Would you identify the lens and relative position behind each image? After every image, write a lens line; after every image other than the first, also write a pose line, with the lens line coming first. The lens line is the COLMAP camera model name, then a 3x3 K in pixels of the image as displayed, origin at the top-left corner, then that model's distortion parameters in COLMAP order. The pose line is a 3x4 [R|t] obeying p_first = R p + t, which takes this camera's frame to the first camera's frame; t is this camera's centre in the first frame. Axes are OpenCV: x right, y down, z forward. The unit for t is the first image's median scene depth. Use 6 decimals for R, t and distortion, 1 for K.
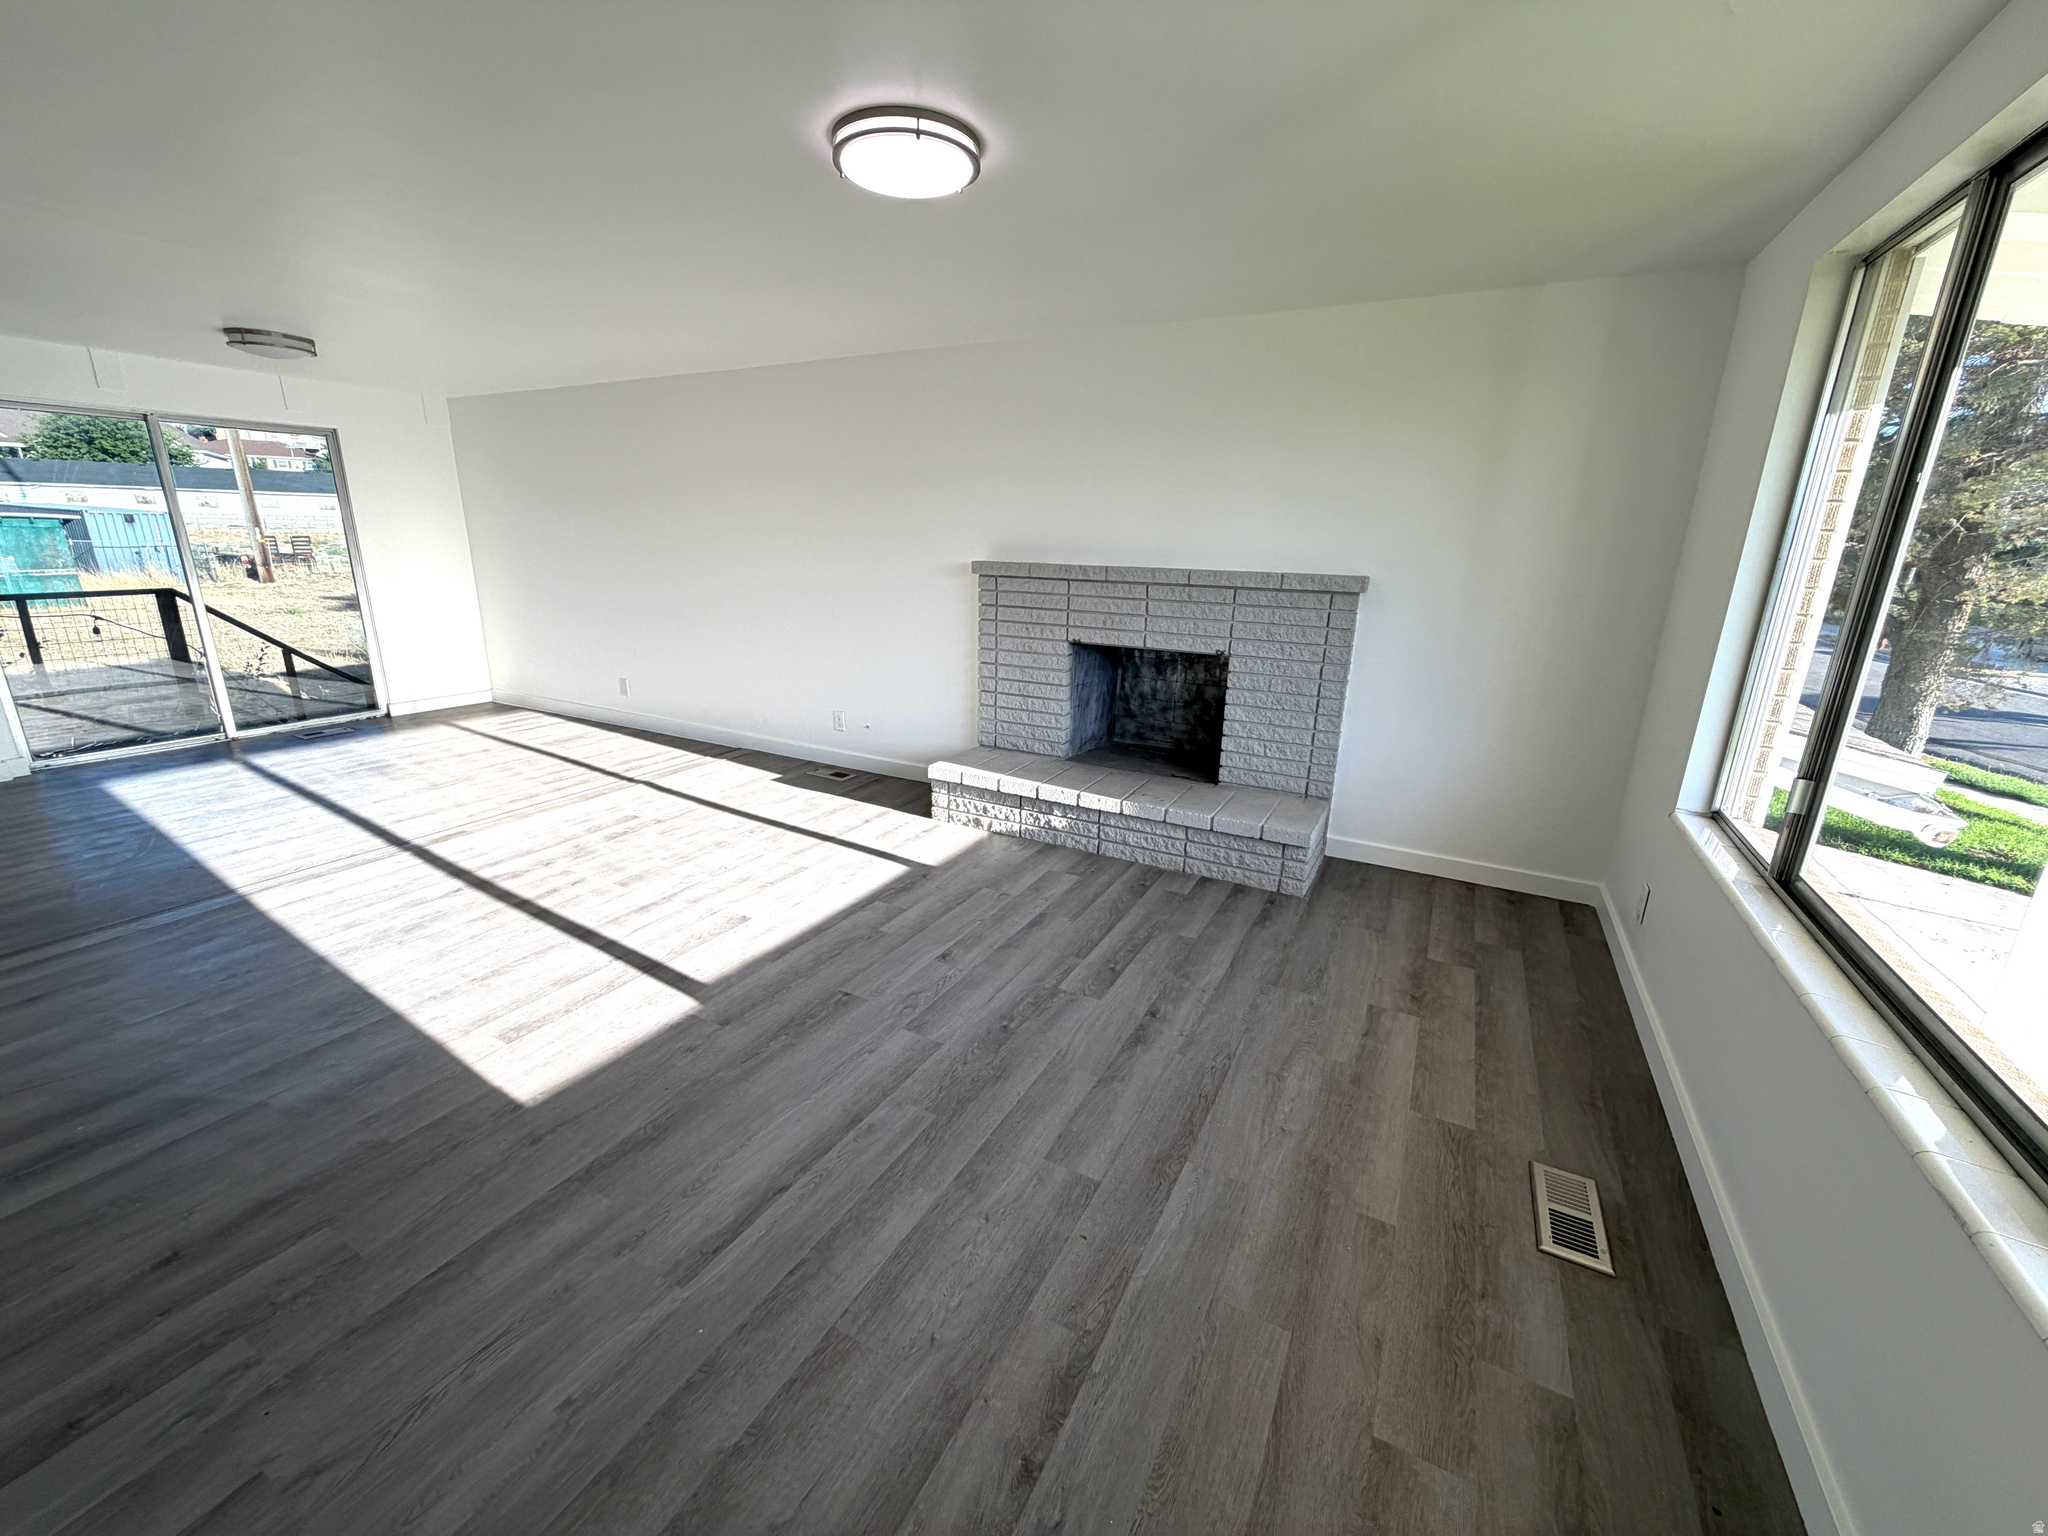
lens RADIAL K [[816.8, 0, 1019.8], [0, 816.8, 769.4], [0, 0, 1]] dist [0.002454, -0.000788]
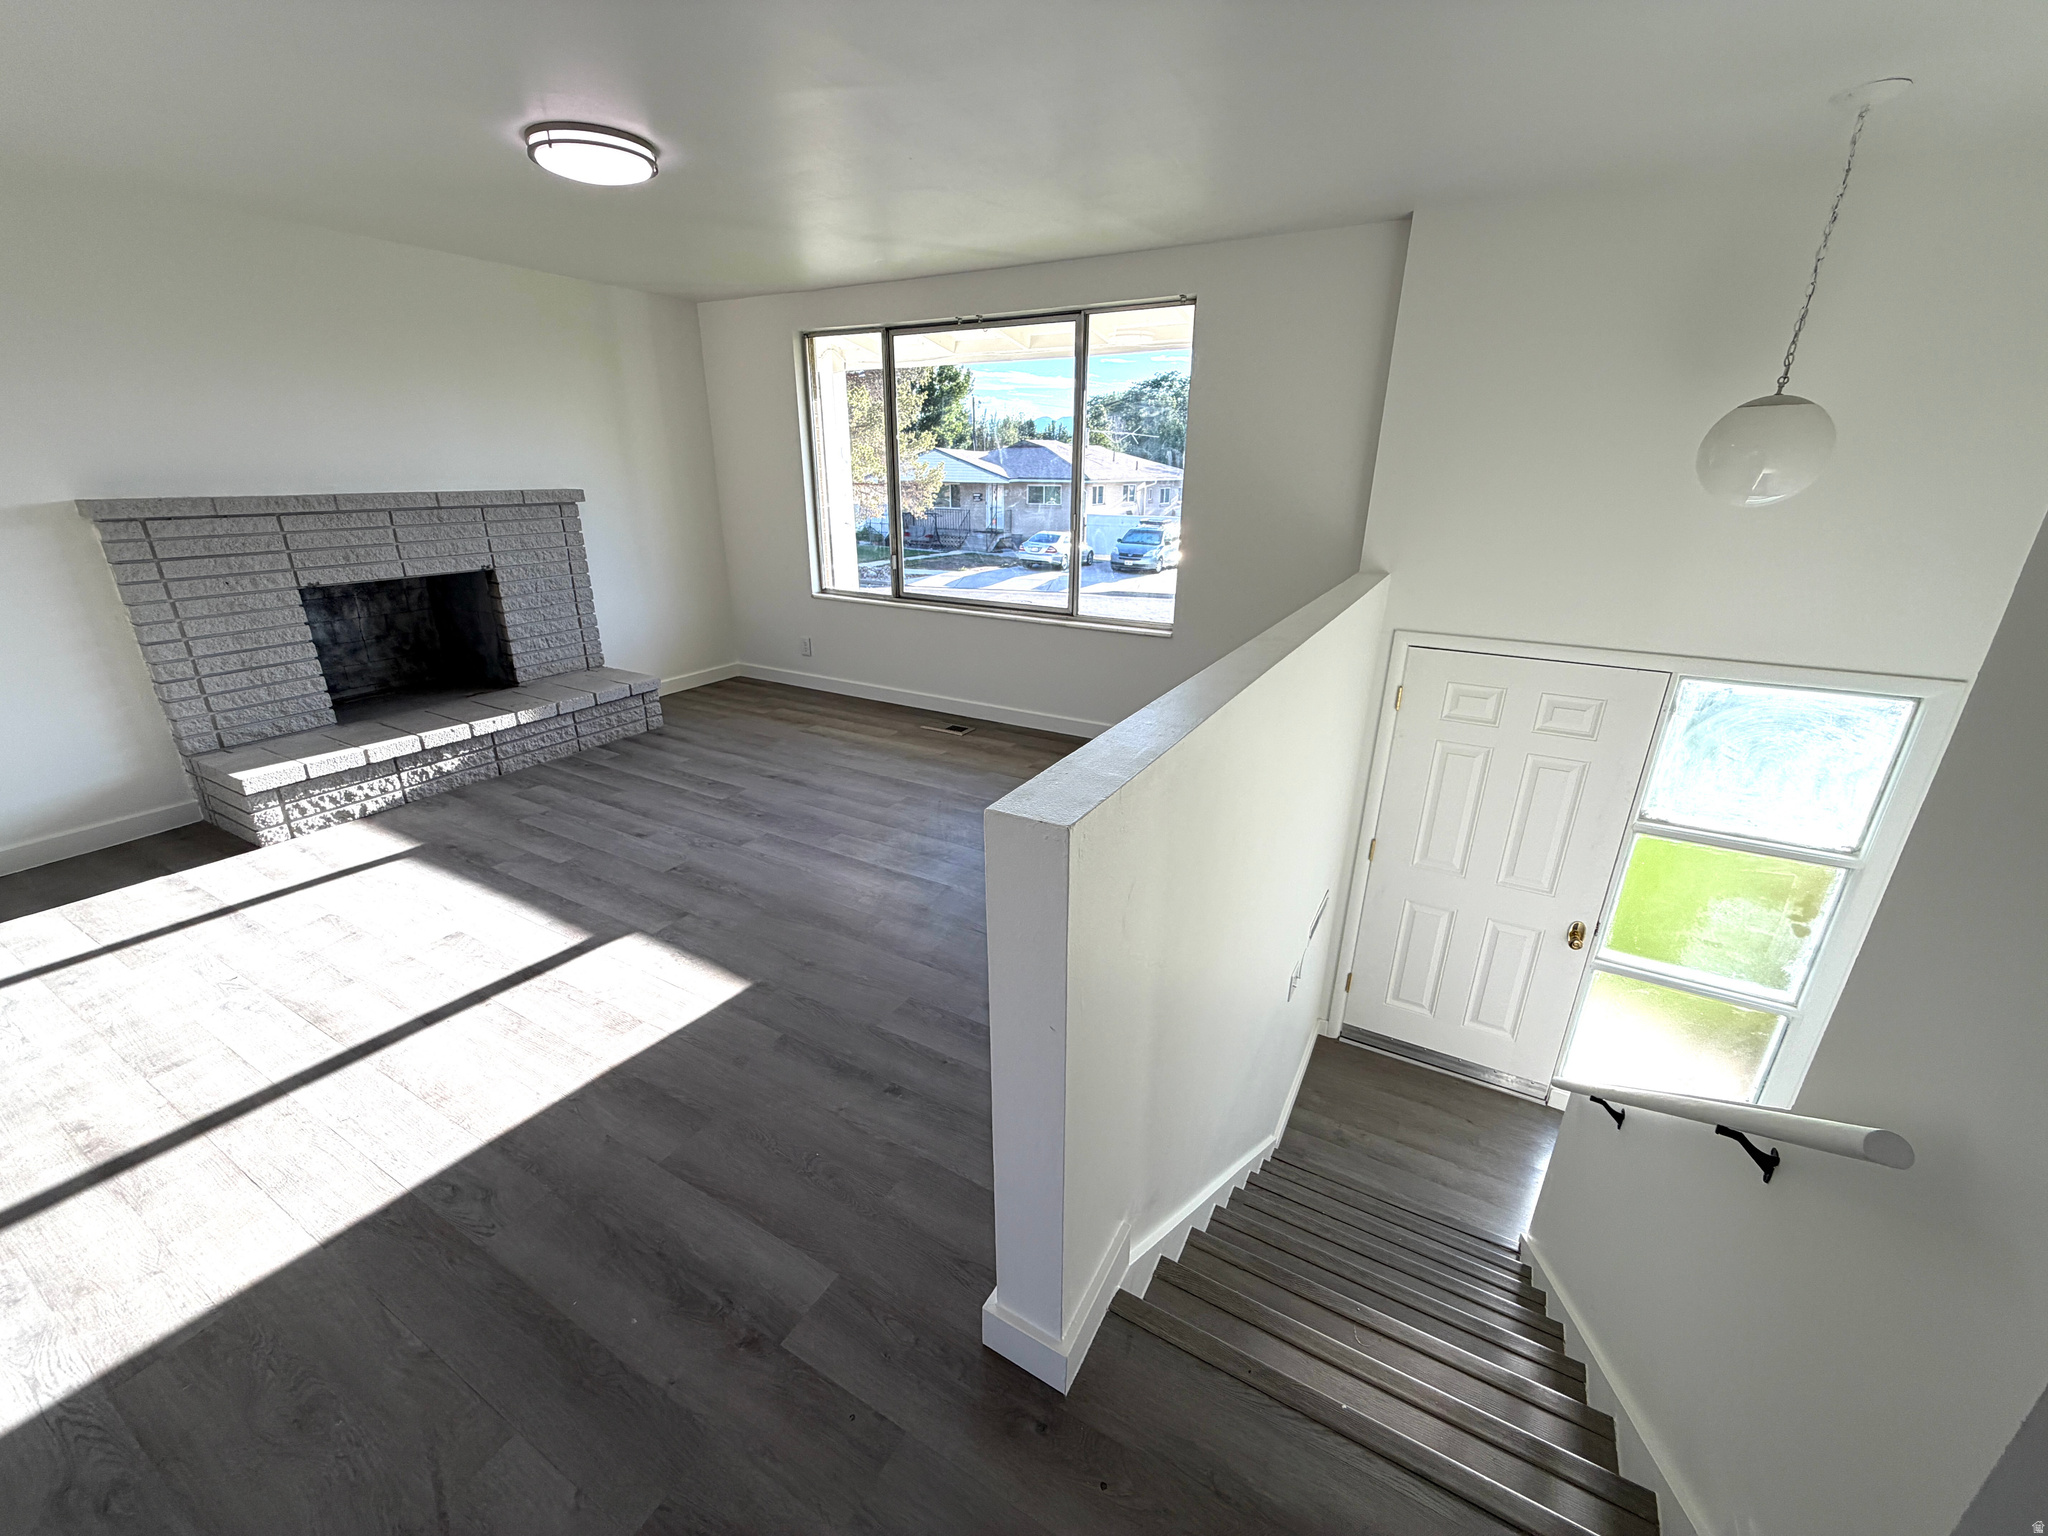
lens RADIAL K [[816.8, 0, 1017.8], [0, 816.8, 765.6], [0, 0, 1]] dist [0.002454, -0.000788]
pose [[0.029639, -0.367995, 0.929355, -0.860580], [0.270084, 0.898128, 0.347017, -0.092351], [-0.962380, 0.240719, 0.126010, 0.236174]]
